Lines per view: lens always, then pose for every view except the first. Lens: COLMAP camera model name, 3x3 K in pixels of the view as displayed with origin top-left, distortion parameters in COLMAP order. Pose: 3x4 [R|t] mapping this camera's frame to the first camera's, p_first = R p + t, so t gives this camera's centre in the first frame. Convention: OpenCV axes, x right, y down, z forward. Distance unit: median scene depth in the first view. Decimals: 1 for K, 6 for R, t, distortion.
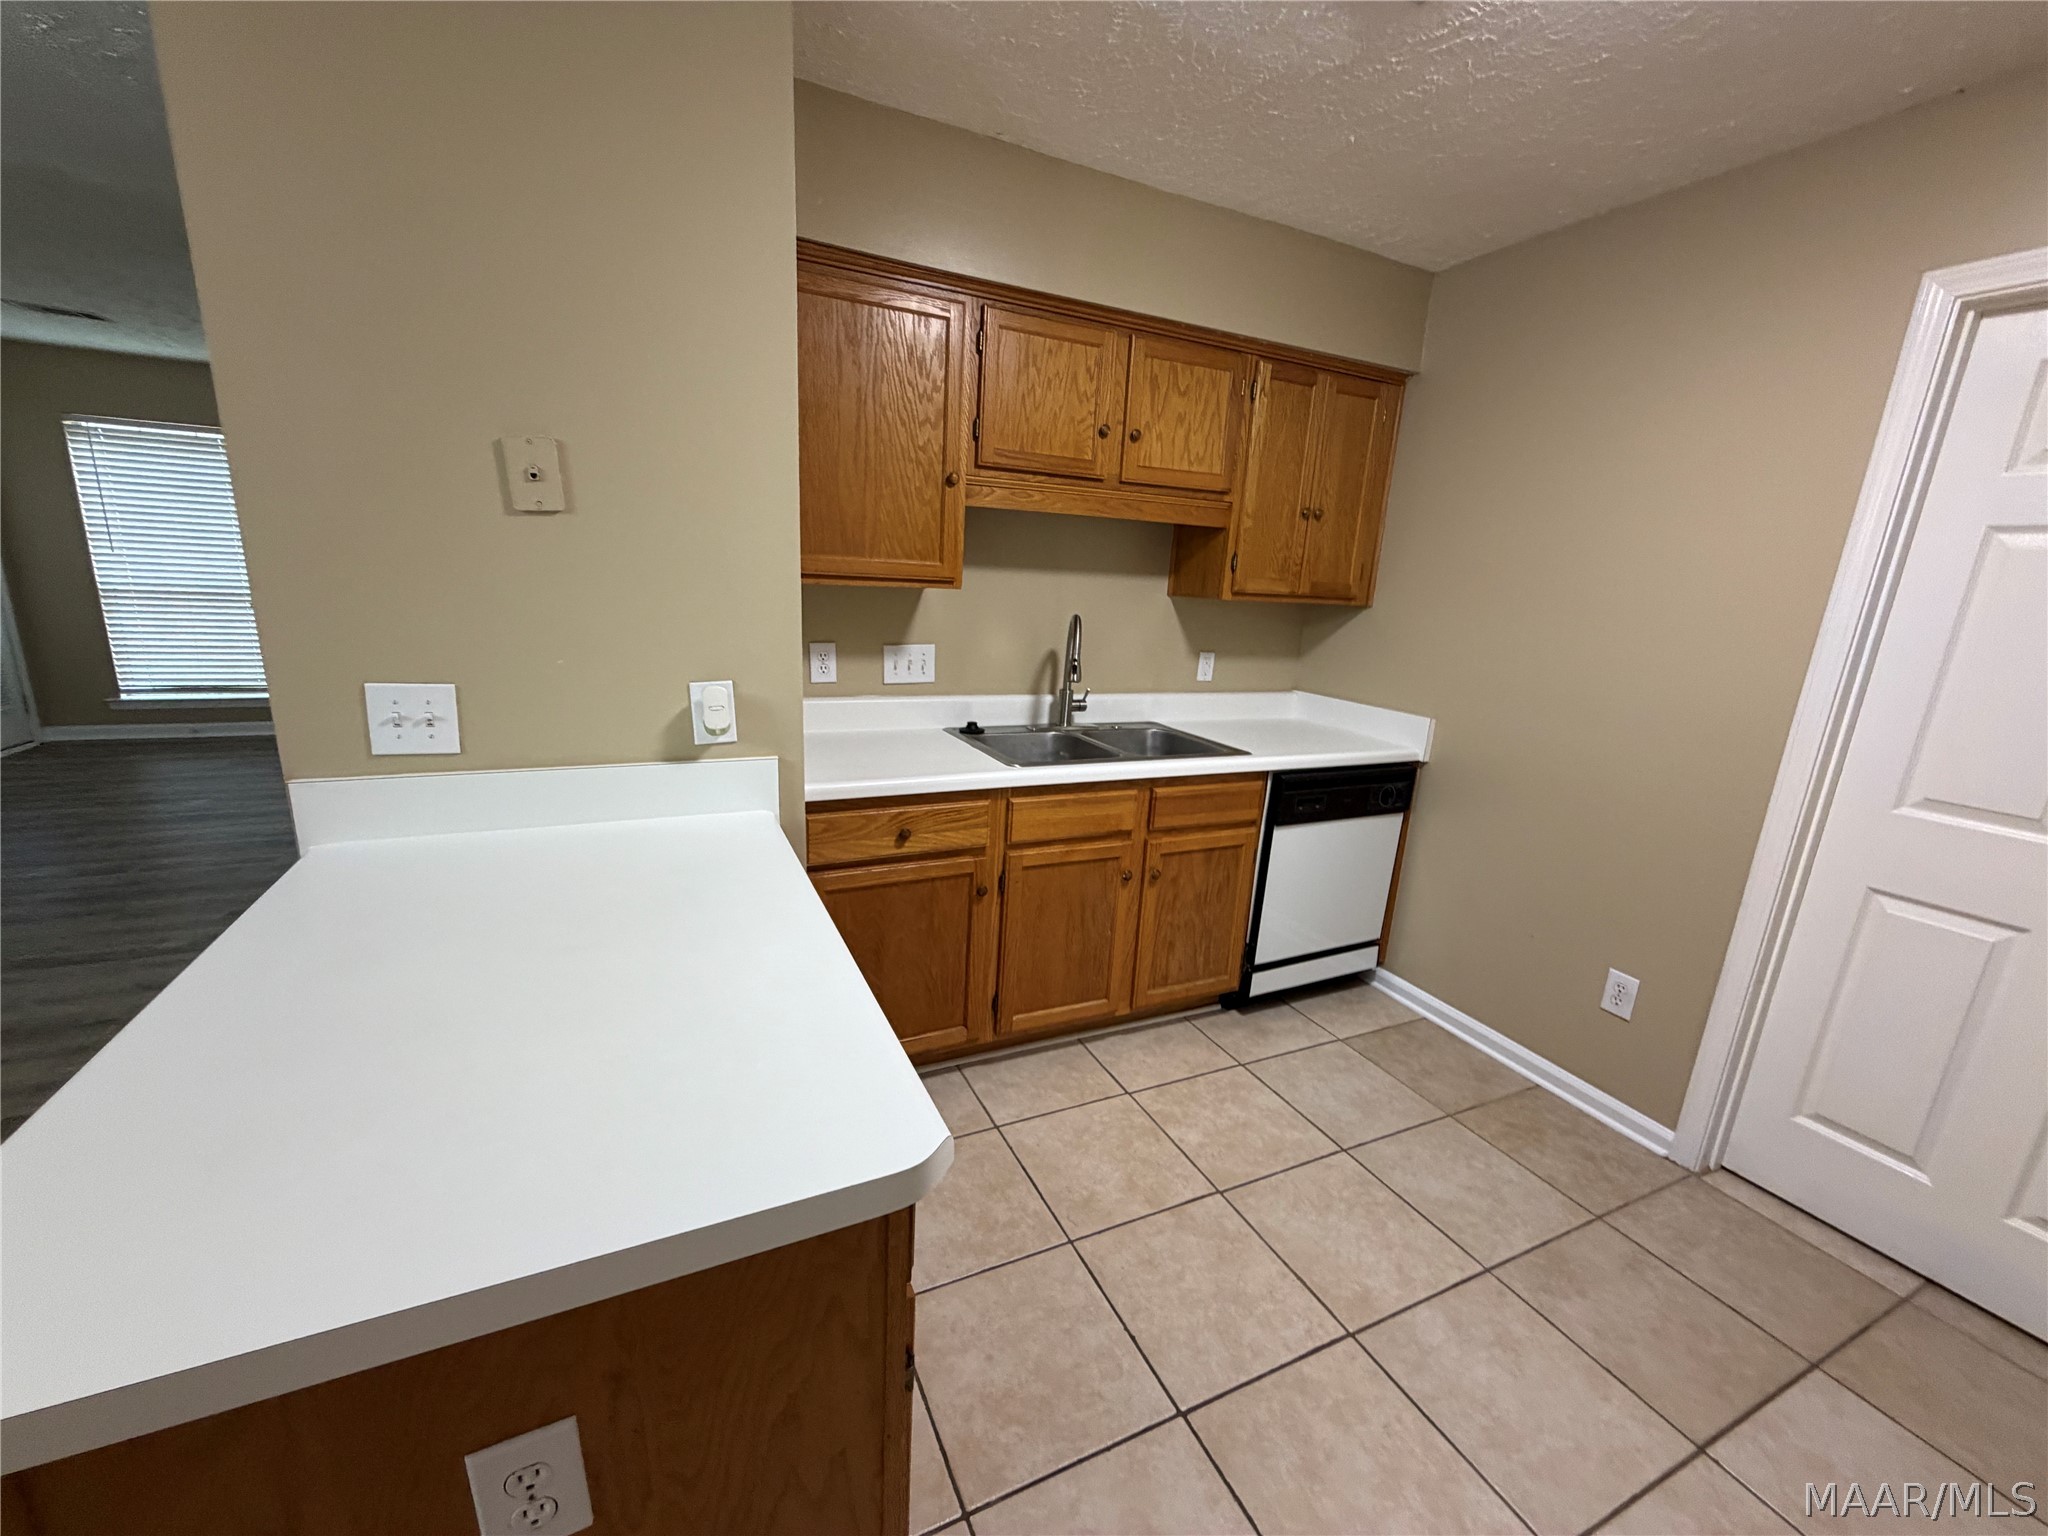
lens RADIAL K [[814.8, 0, 1020.7], [0, 814.8, 771.9], [0, 0, 1]] dist [0.001234, -0.000487]
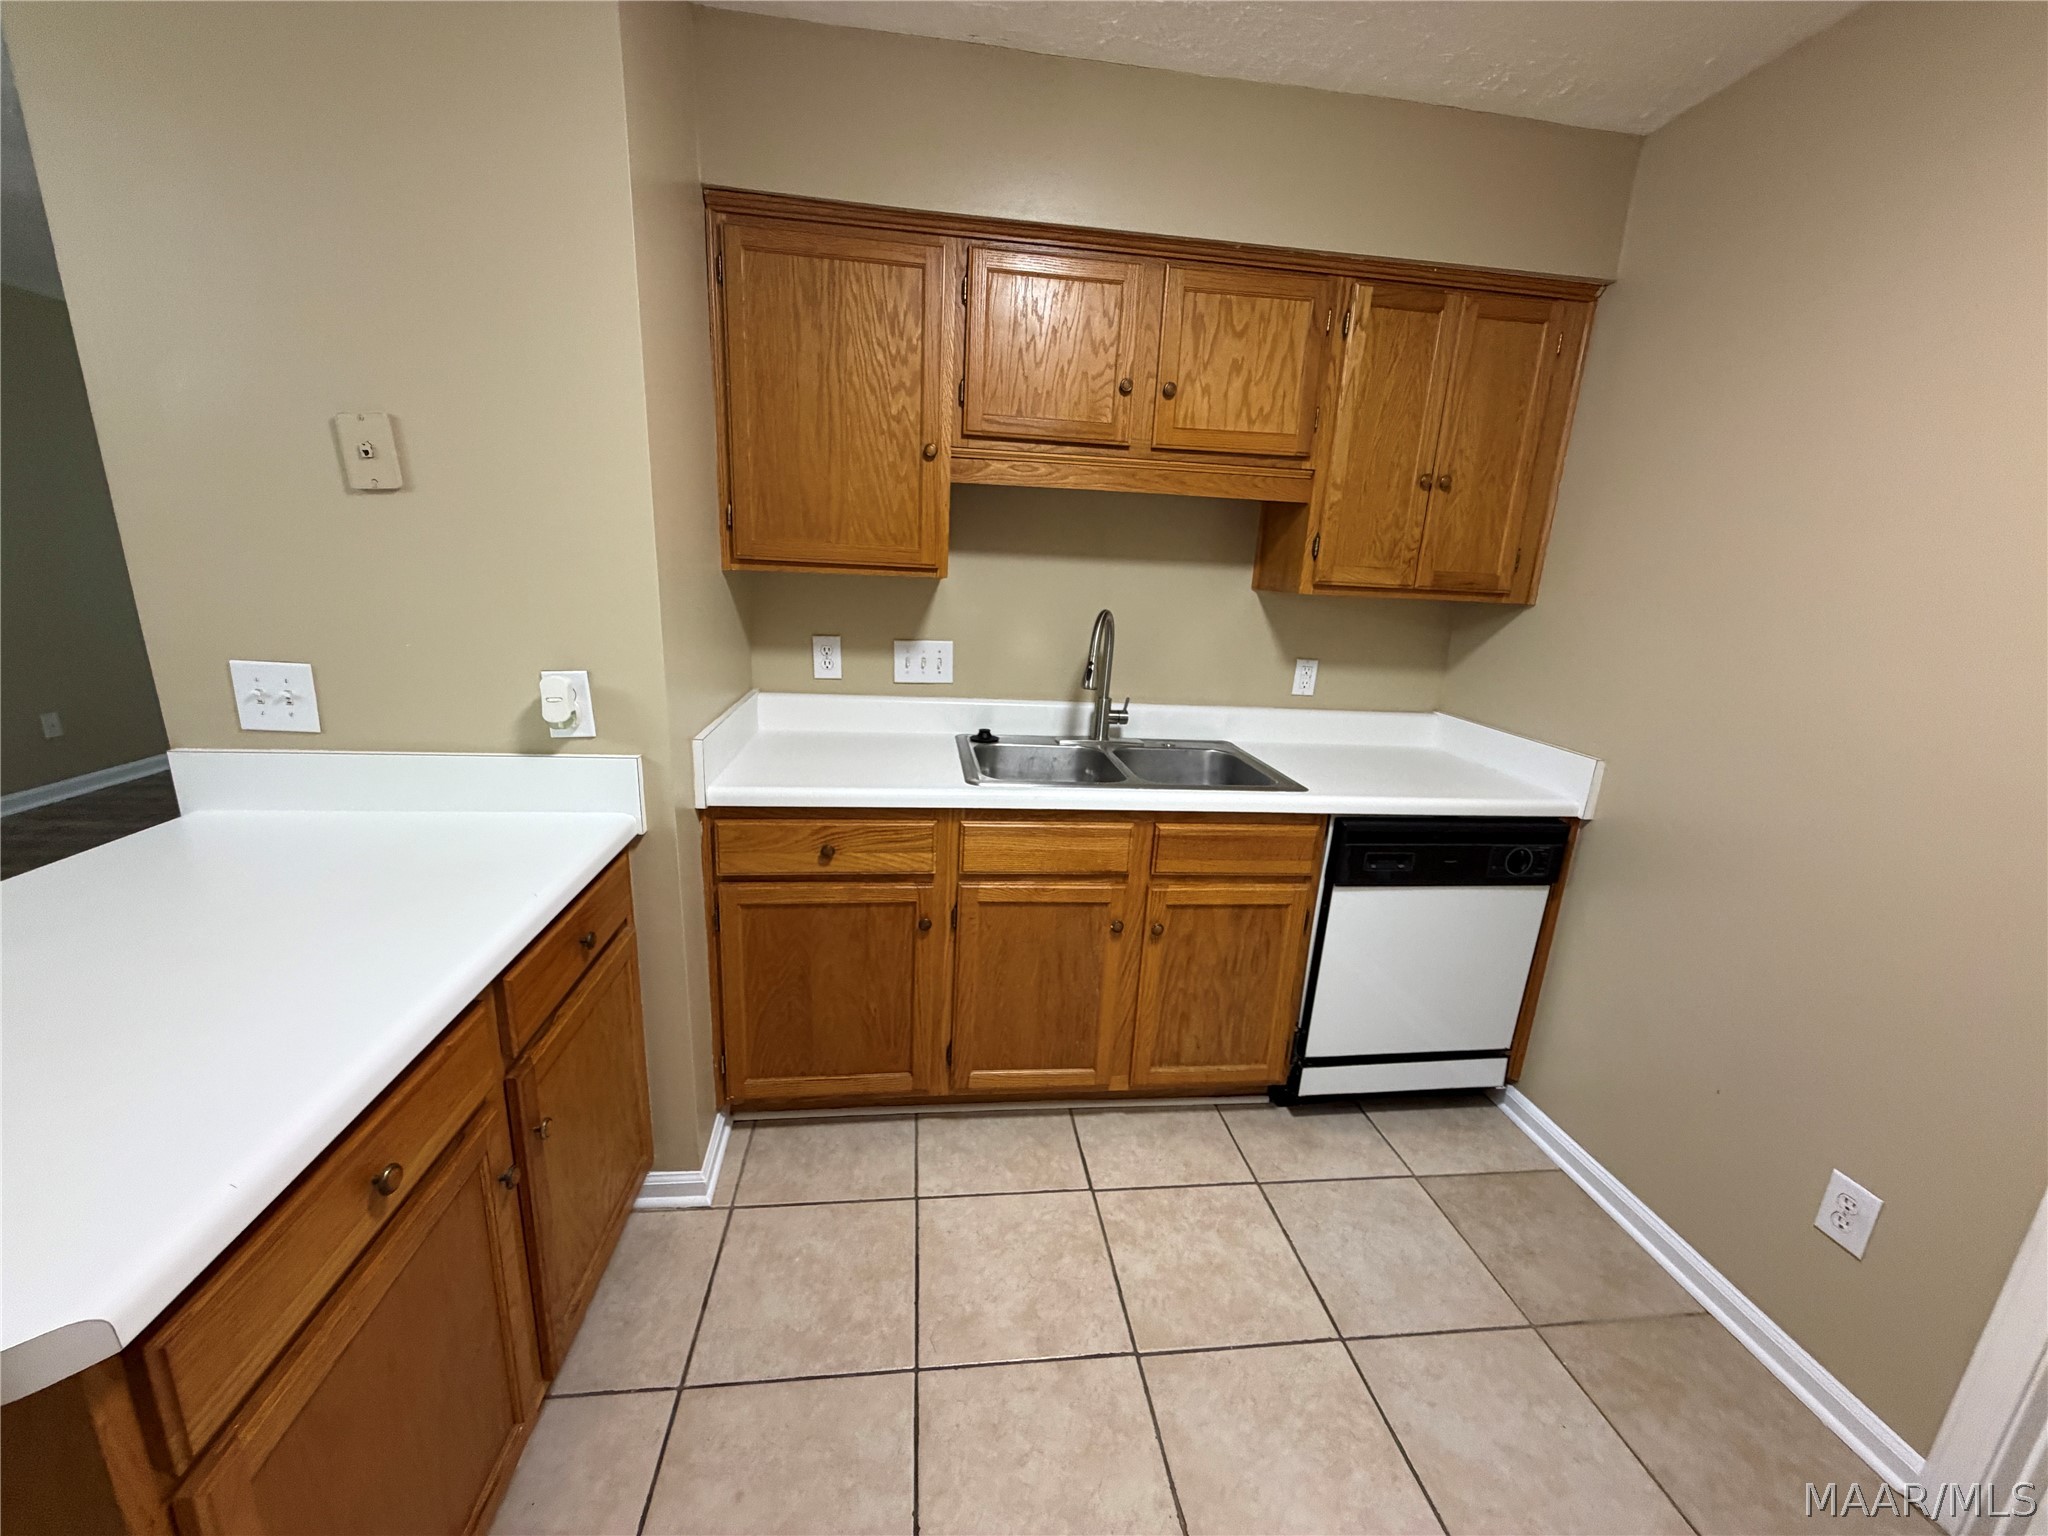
lens RADIAL K [[814.8, 0, 1020.7], [0, 814.8, 771.9], [0, 0, 1]] dist [0.001234, -0.000487]
pose [[0.950321, 0.072748, -0.302651, 0.261848], [-0.073181, 0.997269, 0.009925, -0.027867], [0.302547, 0.012716, 0.953050, 0.174476]]
